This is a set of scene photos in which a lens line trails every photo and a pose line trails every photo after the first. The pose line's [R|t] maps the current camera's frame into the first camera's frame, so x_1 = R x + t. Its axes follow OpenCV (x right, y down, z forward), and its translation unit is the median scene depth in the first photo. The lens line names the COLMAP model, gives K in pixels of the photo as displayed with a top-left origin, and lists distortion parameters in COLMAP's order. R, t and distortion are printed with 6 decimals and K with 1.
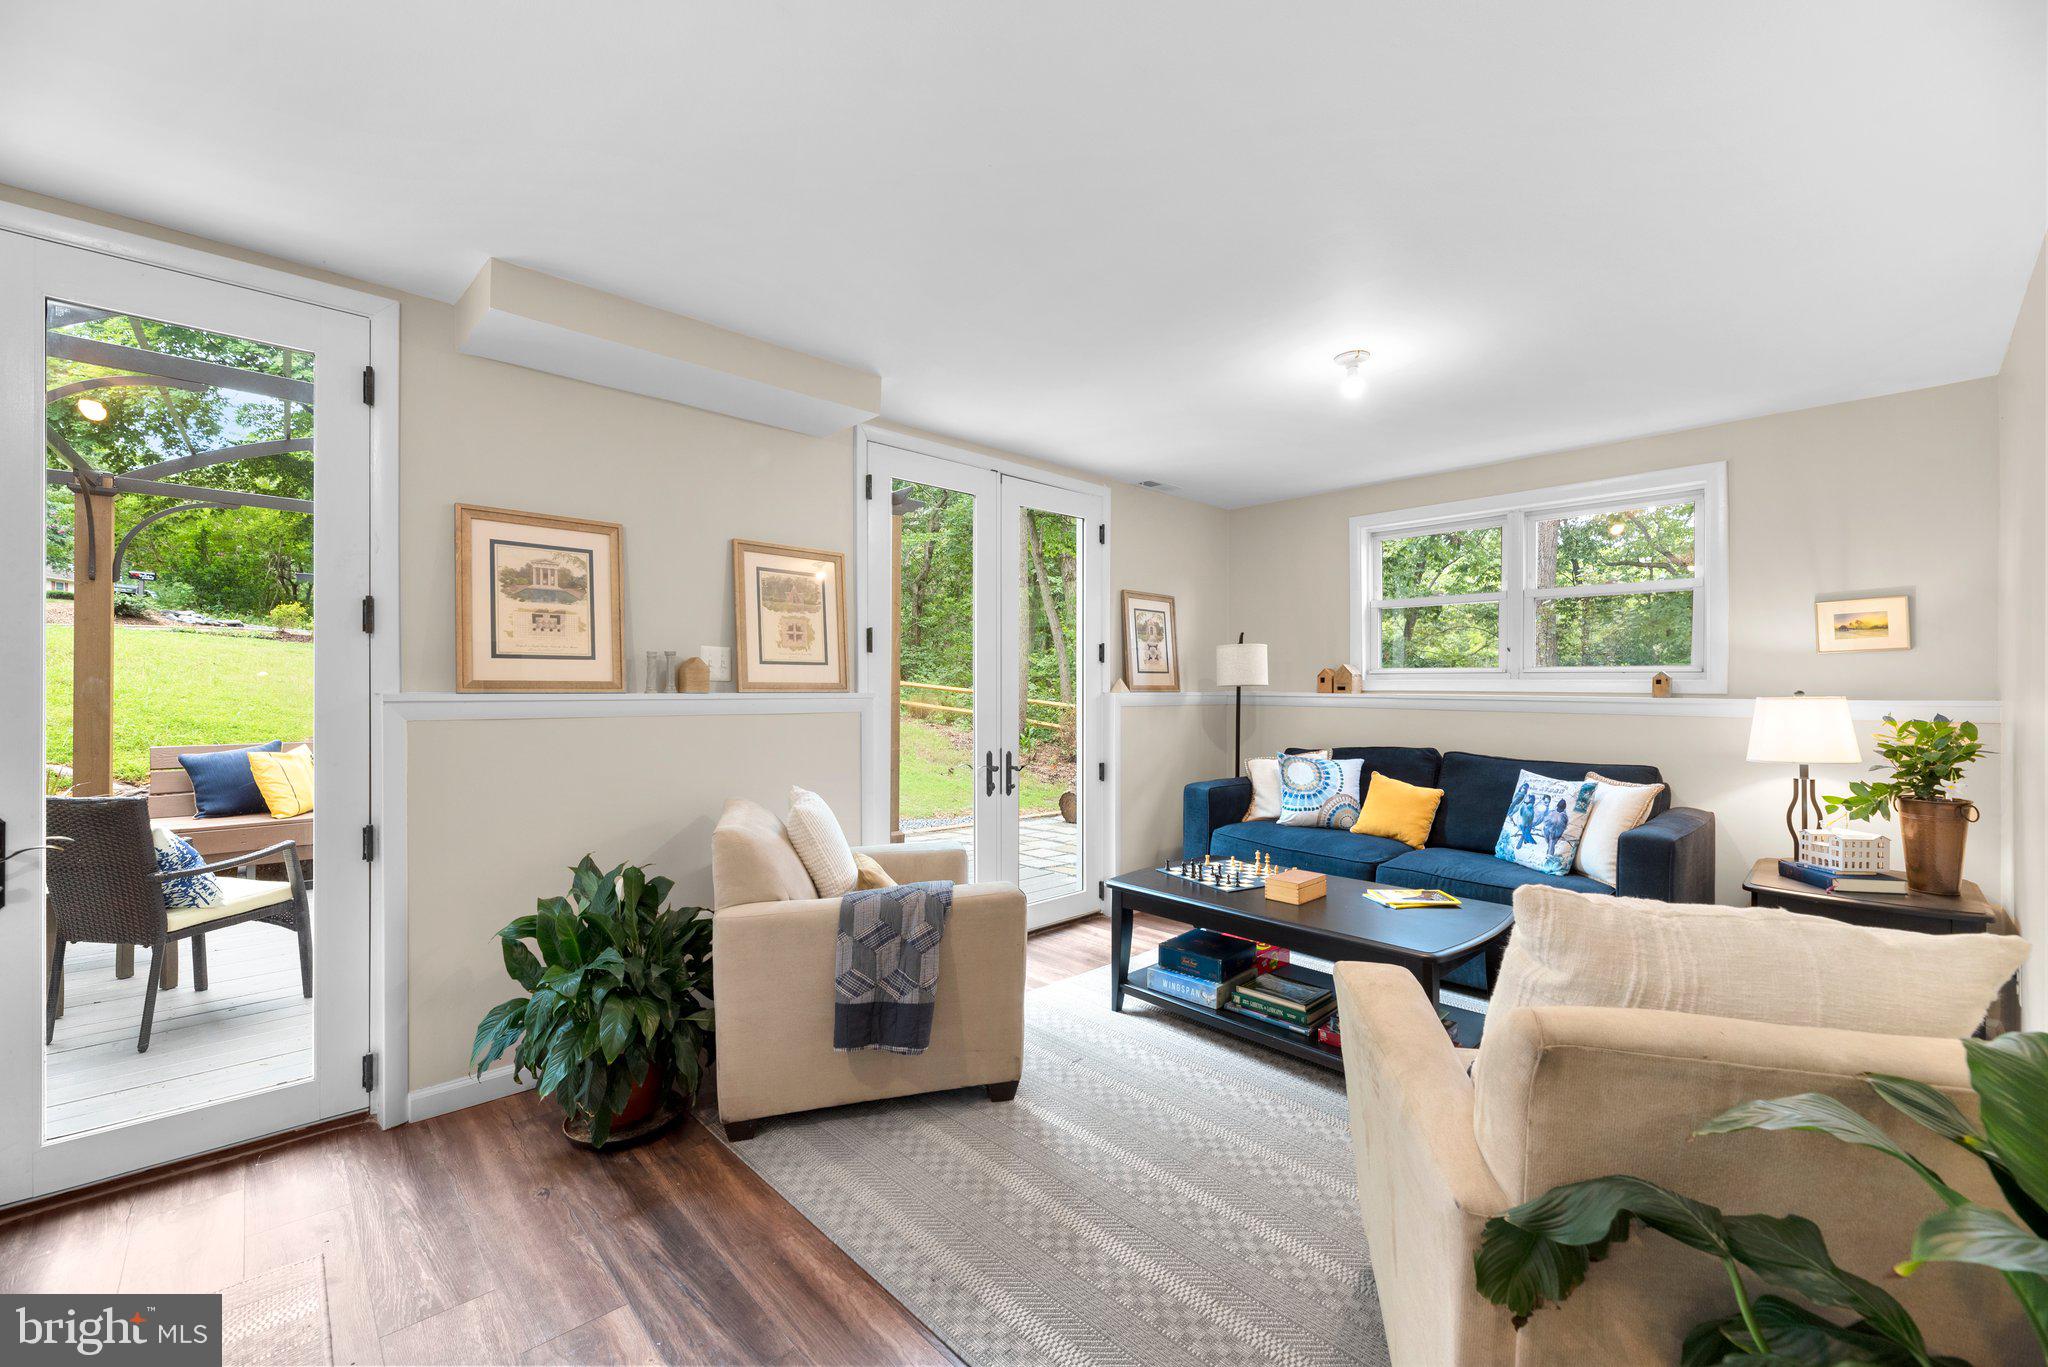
lens RADIAL K [[837.1, 0, 1014.9], [0, 837.1, 685.2], [0, 0, 1]] dist [-0.001322, -0.000368]
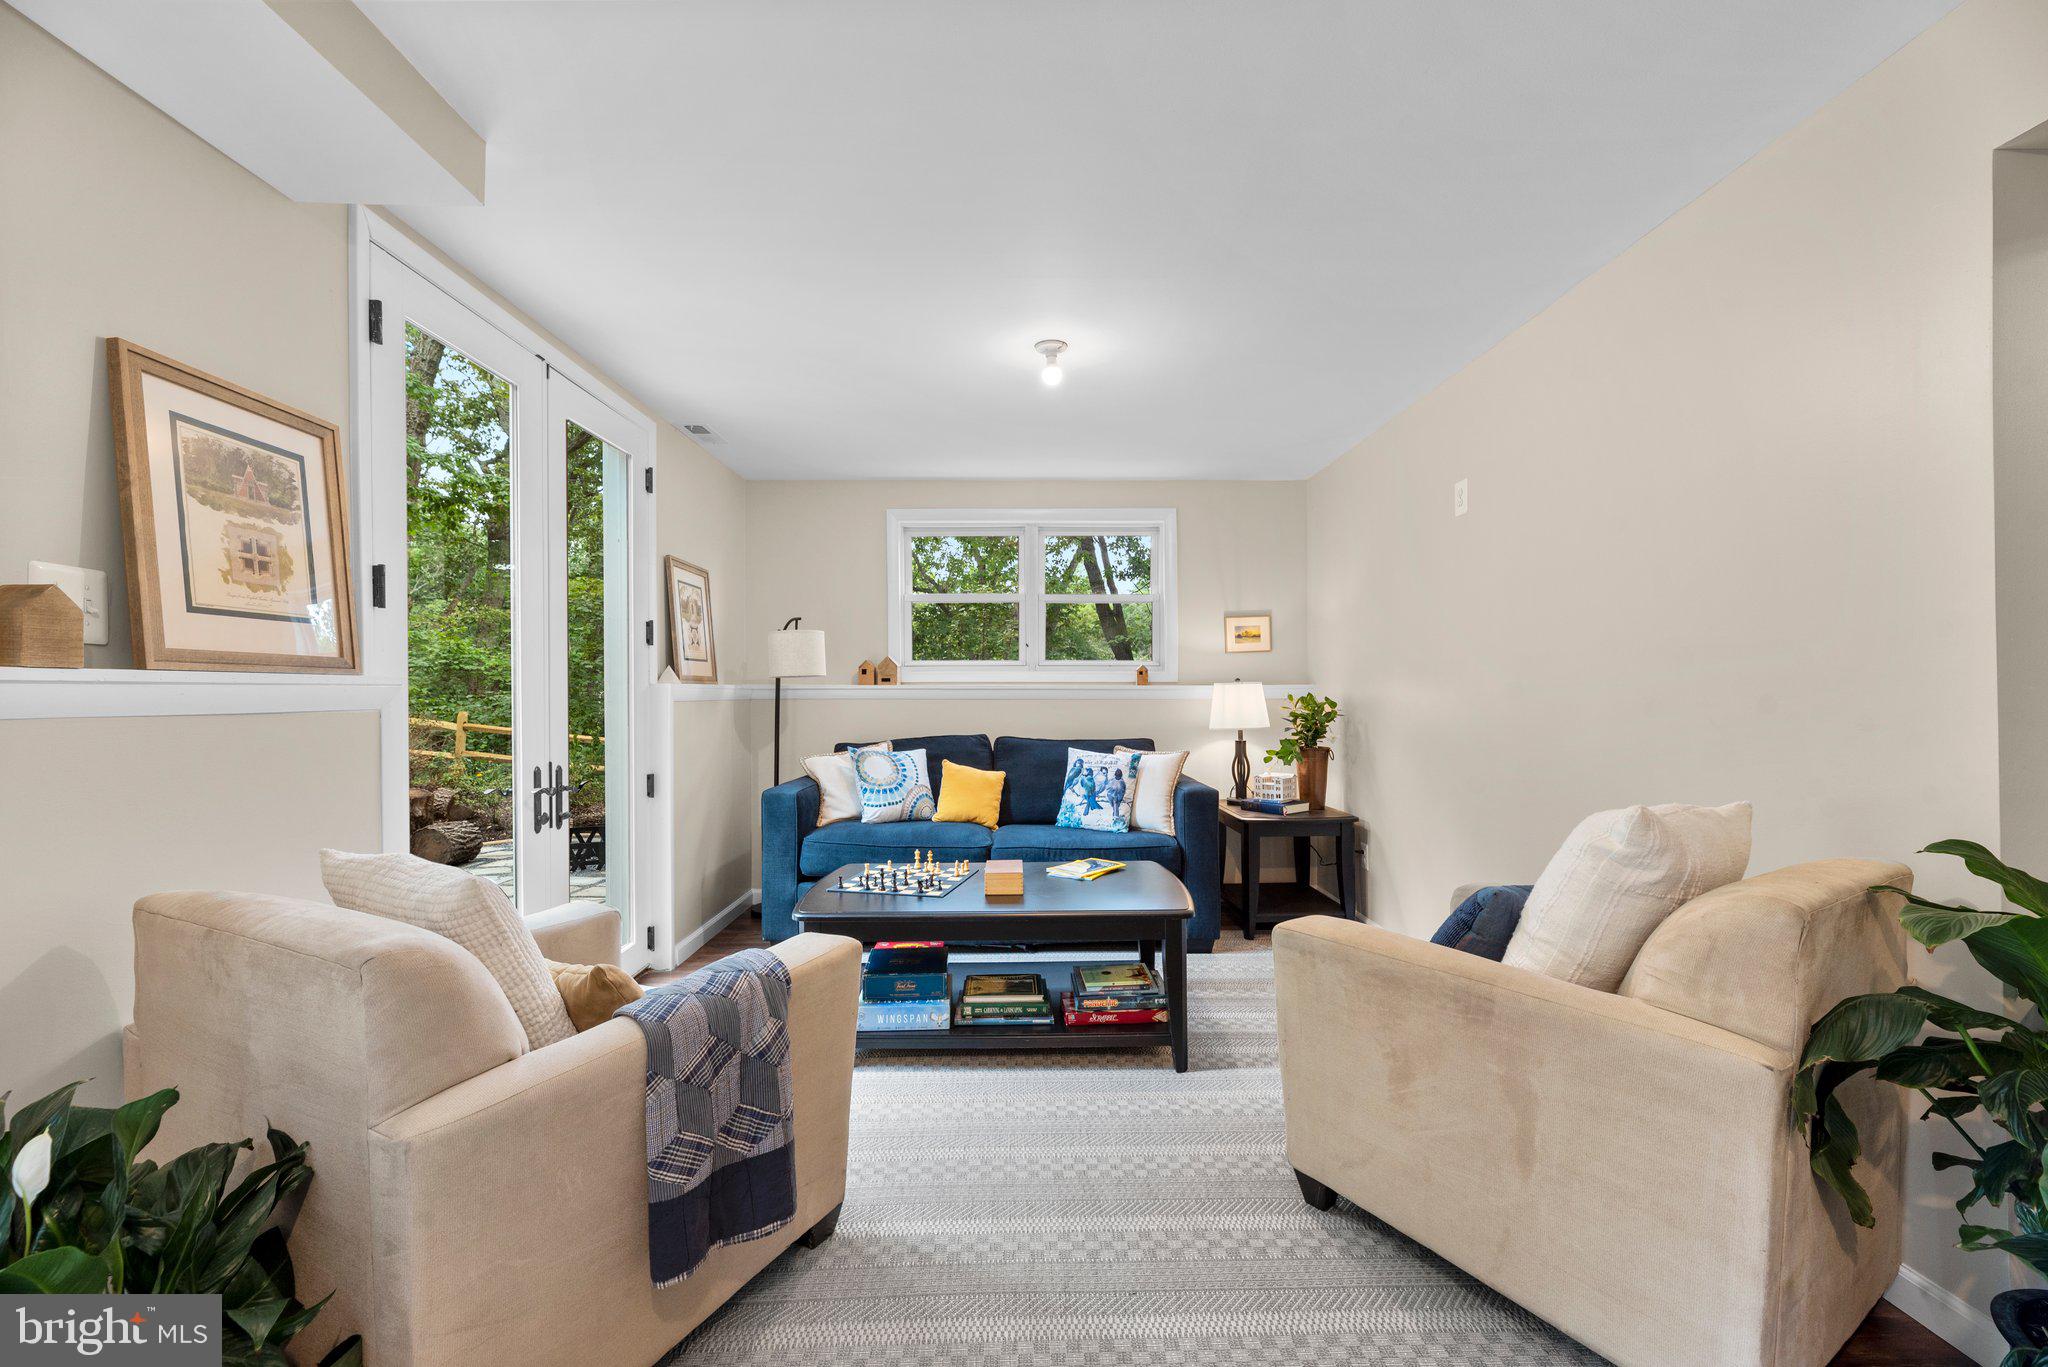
lens RADIAL K [[837.1, 0, 1023.6], [0, 837.1, 687.2], [0, 0, 1]] dist [-0.001322, -0.000368]
pose [[0.667341, -0.001676, 0.744750, -0.325587], [0.004907, 0.999986, -0.002146, 0.020895], [-0.744736, 0.005087, 0.667340, 0.298196]]
